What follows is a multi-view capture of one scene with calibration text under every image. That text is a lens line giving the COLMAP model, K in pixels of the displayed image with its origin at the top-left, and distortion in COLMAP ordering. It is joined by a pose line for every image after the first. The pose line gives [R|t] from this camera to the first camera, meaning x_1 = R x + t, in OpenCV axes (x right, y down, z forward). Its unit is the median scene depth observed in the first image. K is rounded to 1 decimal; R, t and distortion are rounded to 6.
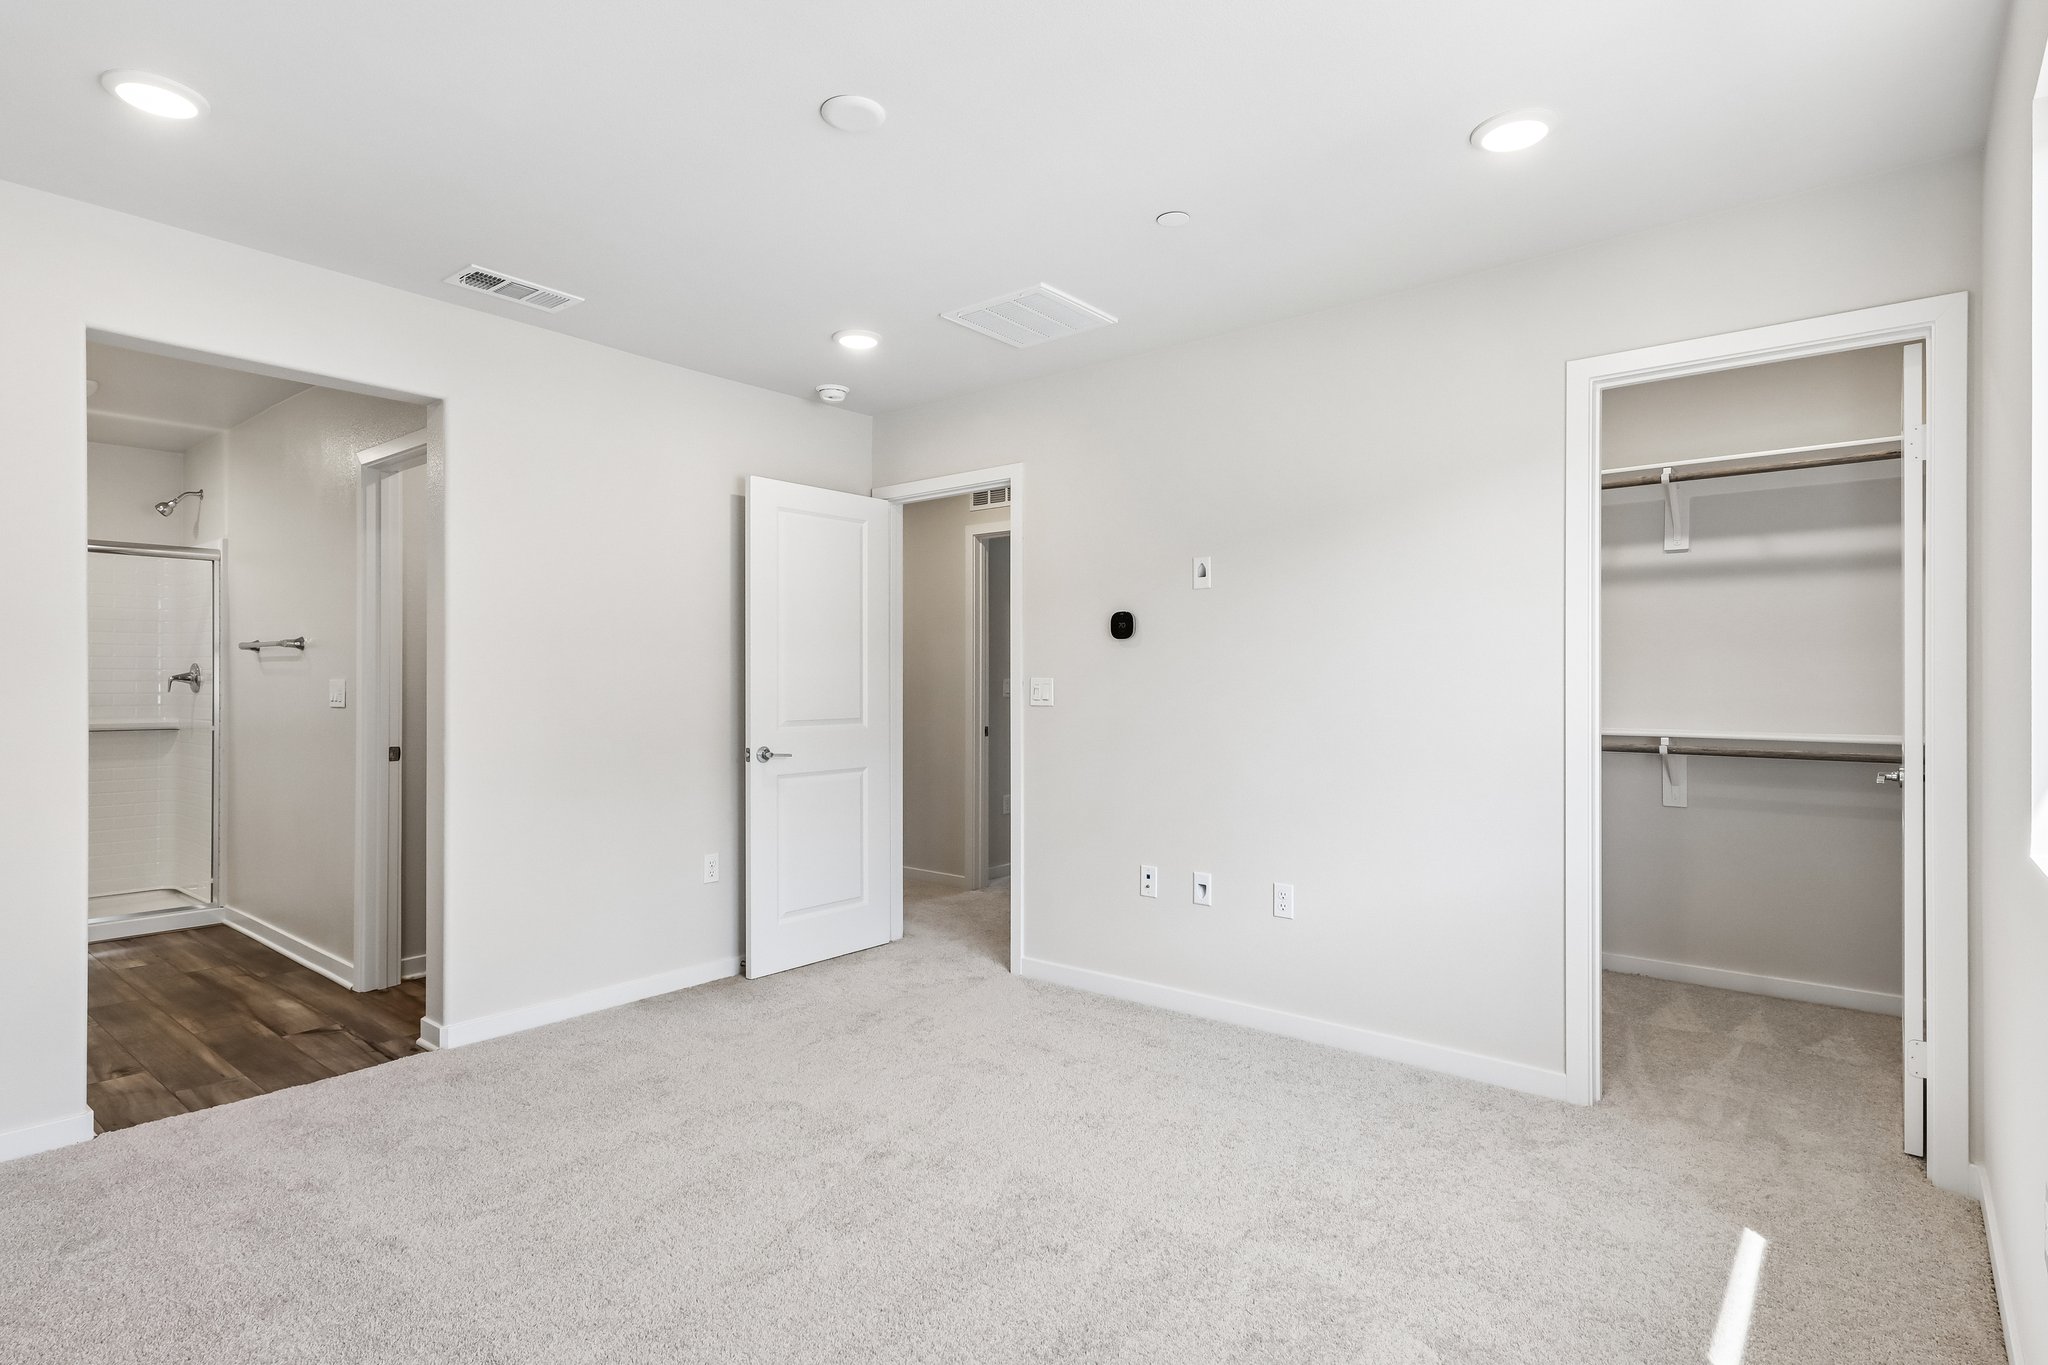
lens RADIAL K [[1033.1, 0, 1024.0], [0, 1033.1, 682.5], [0, 0, 1]] dist [-0.000768, 0.000108]
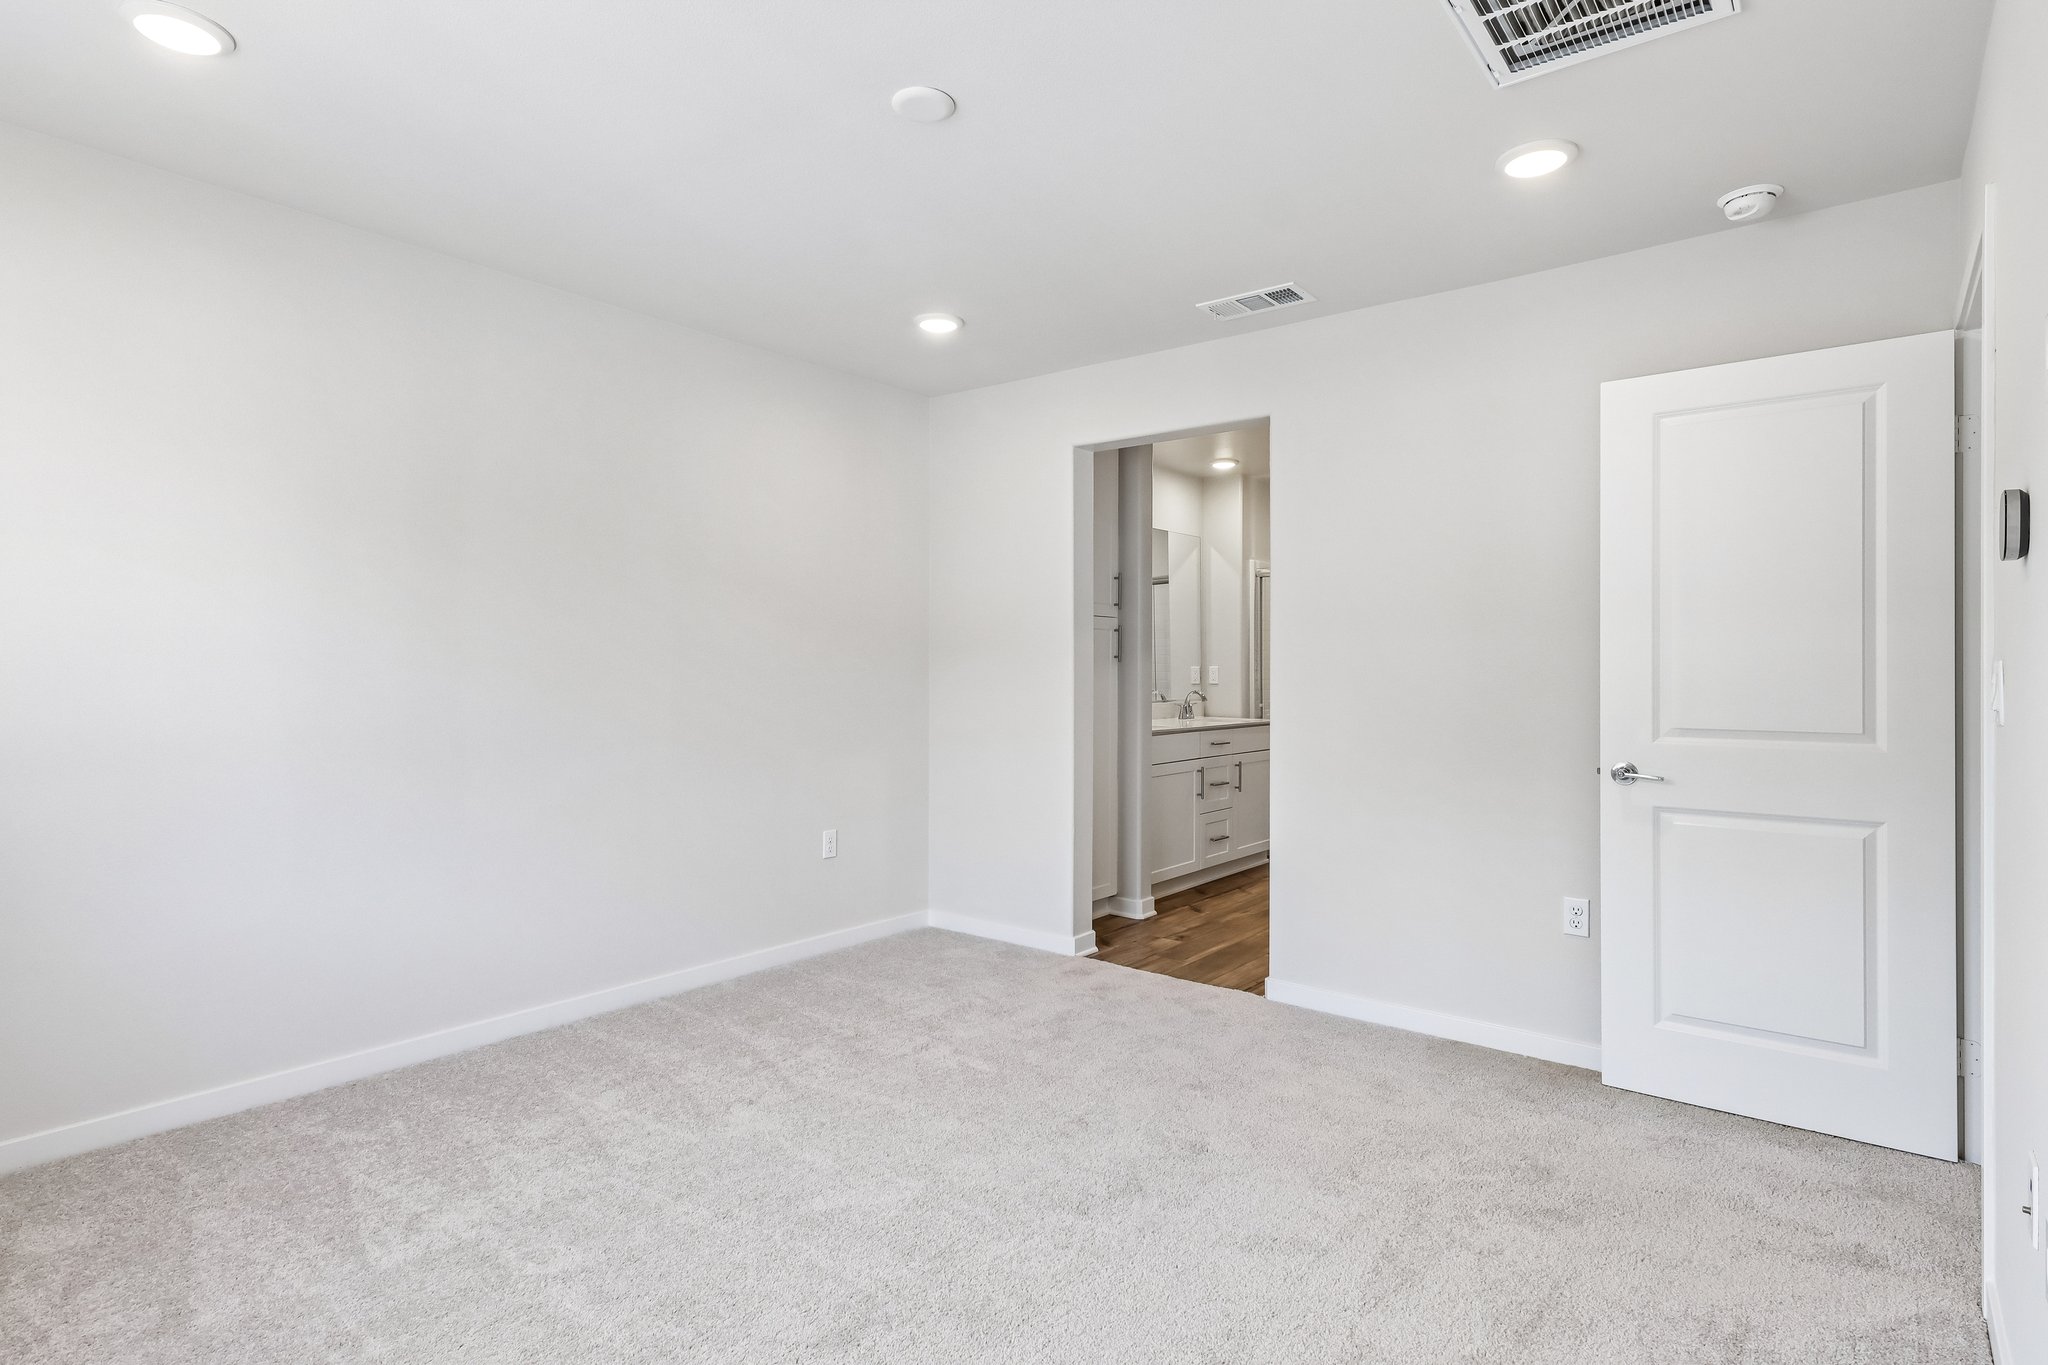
lens RADIAL K [[1033.1, 0, 1024.0], [0, 1033.1, 682.5], [0, 0, 1]] dist [-0.000768, 0.000108]
pose [[0.010555, 0.008568, -0.999908, 0.385233], [-0.005336, 0.999950, 0.008512, 0.003502], [0.999930, 0.005245, 0.010601, 0.505670]]
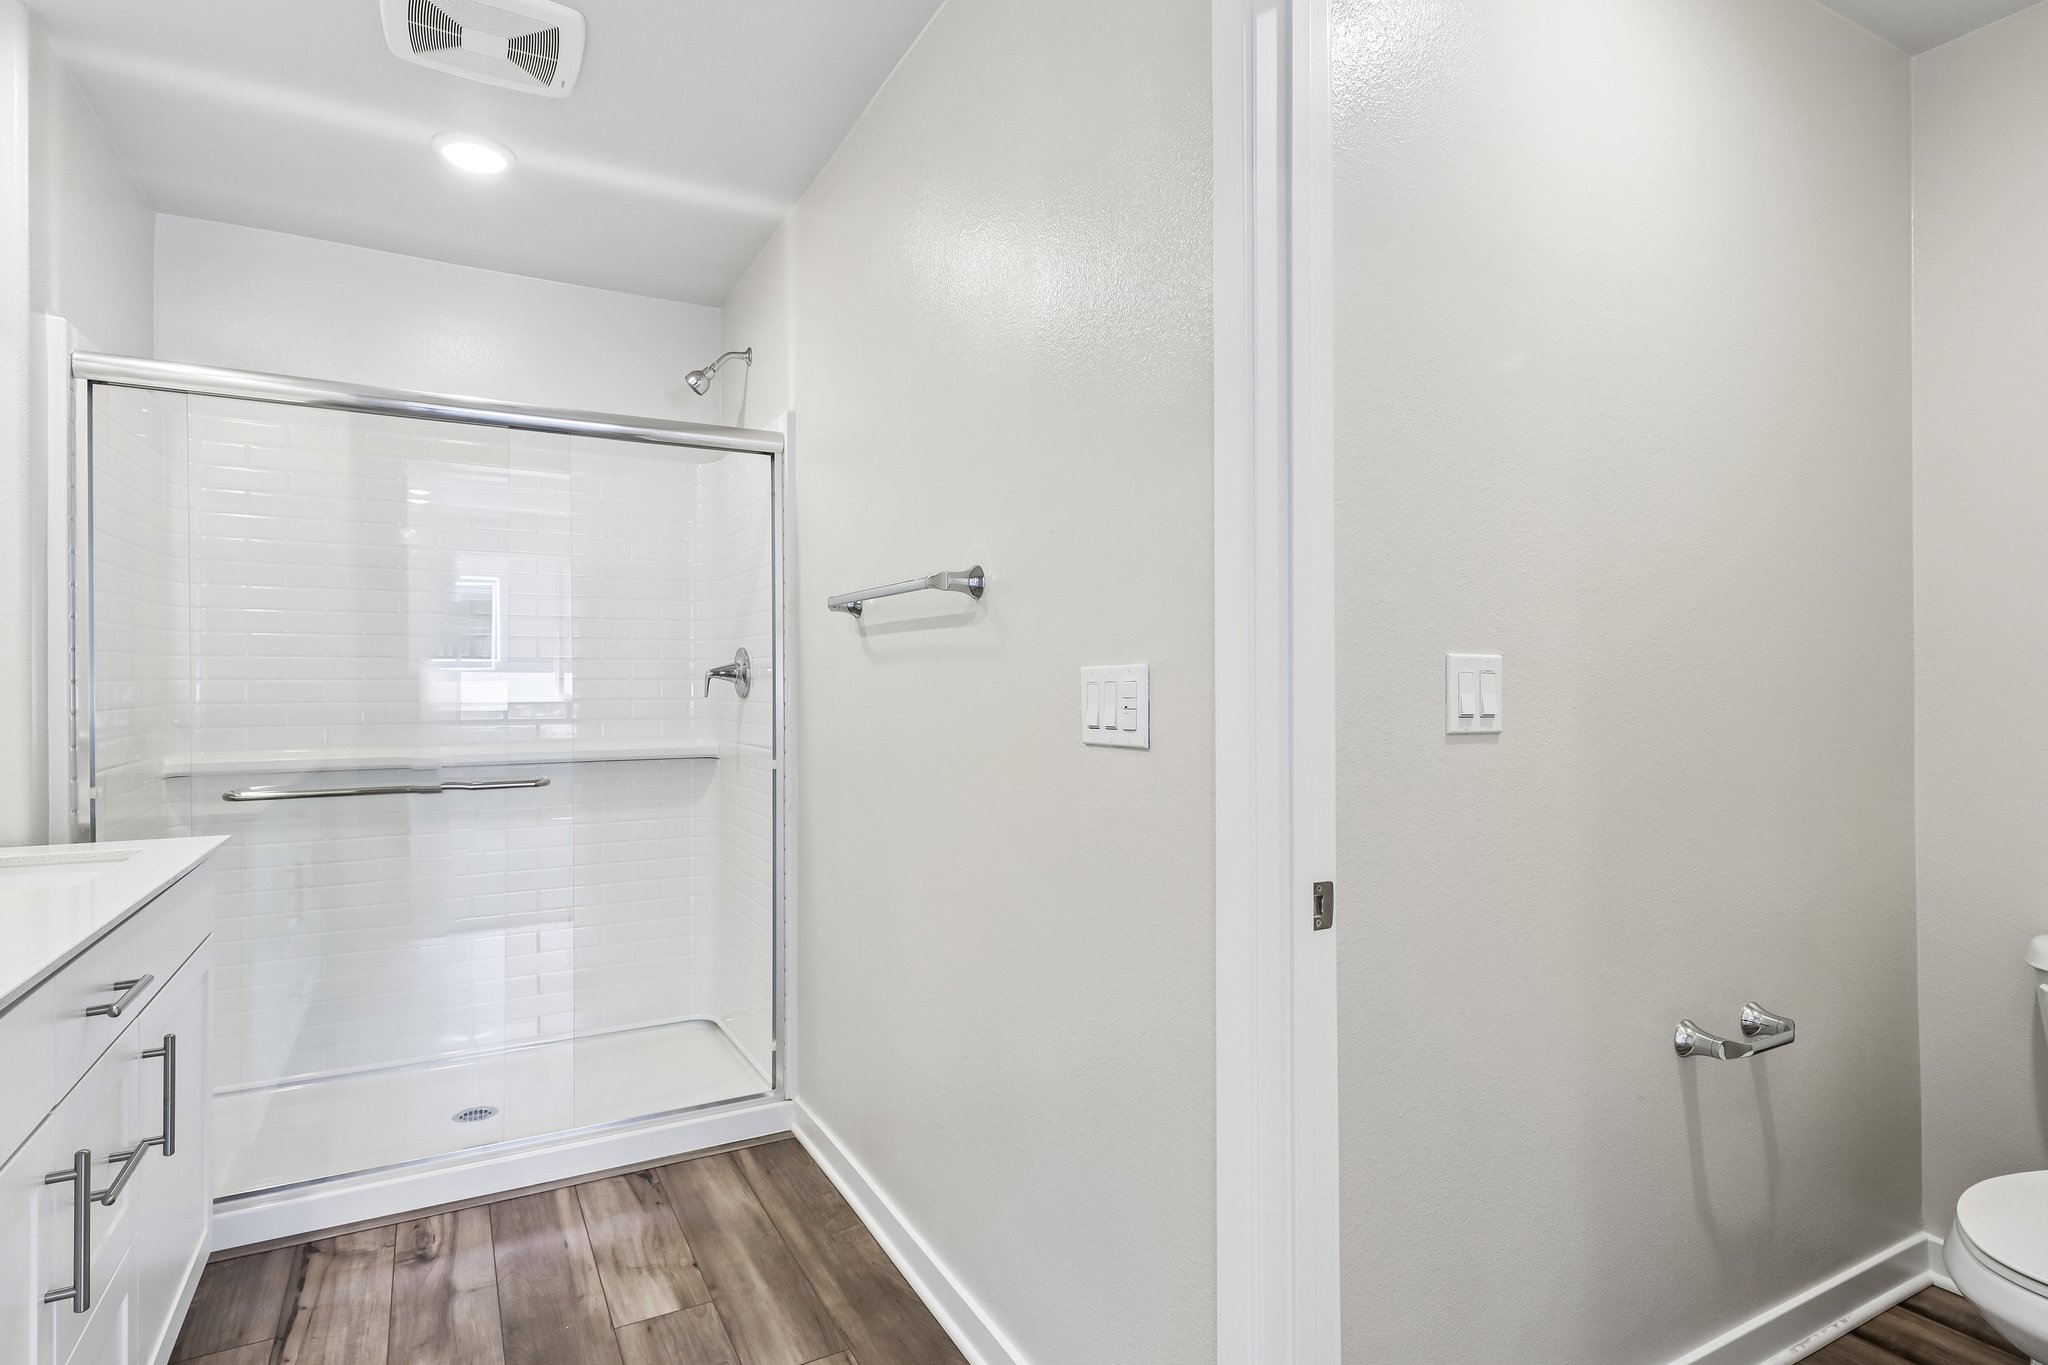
lens RADIAL K [[1033.1, 0, 1024.0], [0, 1033.1, 682.5], [0, 0, 1]] dist [-0.000768, 0.000108]
pose [[0.928346, -0.004957, -0.371683, -0.490982], [0.005807, 0.999982, 0.001167, 0.001492], [0.371671, -0.003241, 0.928359, 0.580183]]
